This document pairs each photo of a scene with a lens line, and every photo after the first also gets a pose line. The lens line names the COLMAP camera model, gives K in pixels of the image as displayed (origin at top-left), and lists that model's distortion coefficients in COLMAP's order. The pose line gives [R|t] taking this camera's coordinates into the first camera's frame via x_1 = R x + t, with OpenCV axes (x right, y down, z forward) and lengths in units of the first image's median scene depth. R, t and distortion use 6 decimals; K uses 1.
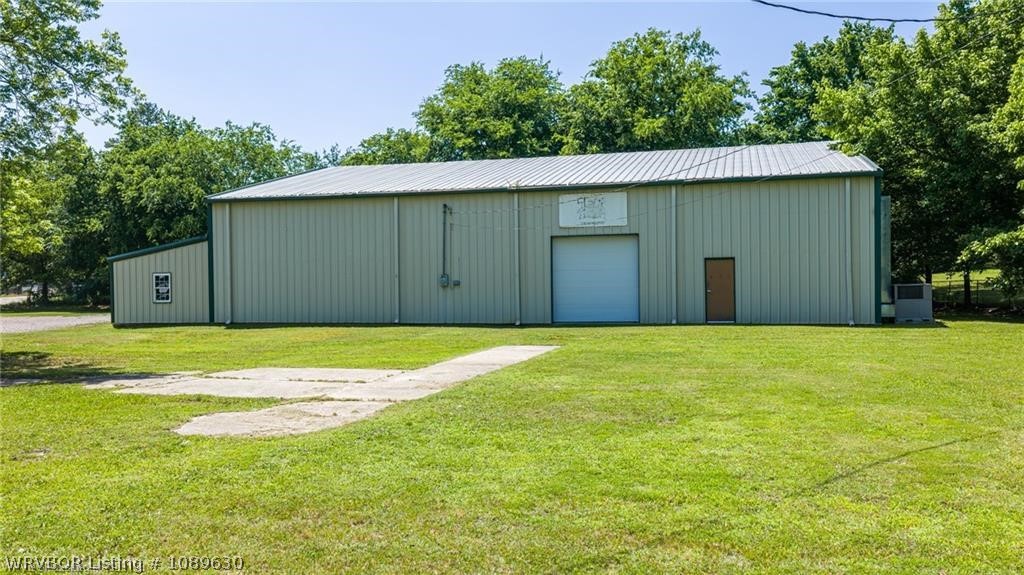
lens RADIAL K [[839.8, 0, 512.0], [0, 839.8, 287.5], [0, 0, 1]] dist [0.014831, -0.041458]
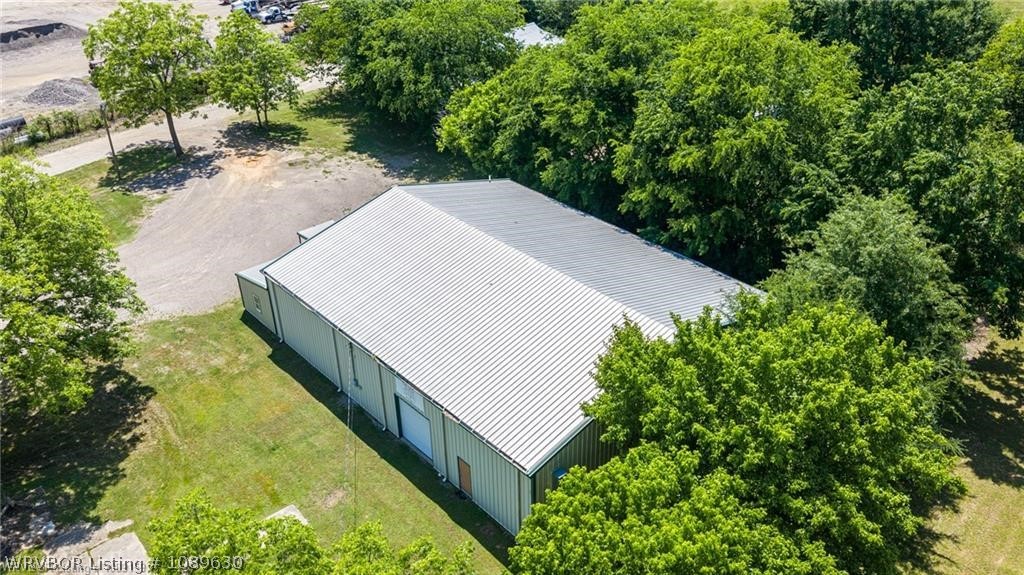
lens RADIAL K [[839.8, 0, 512.0], [0, 839.8, 287.5], [0, 0, 1]] dist [0.014831, -0.041458]
pose [[0.837852, 0.276564, -0.470655, 0.843537], [0.003709, 0.859264, 0.511519, -0.952237], [0.545884, -0.430323, 0.718911, 0.119034]]
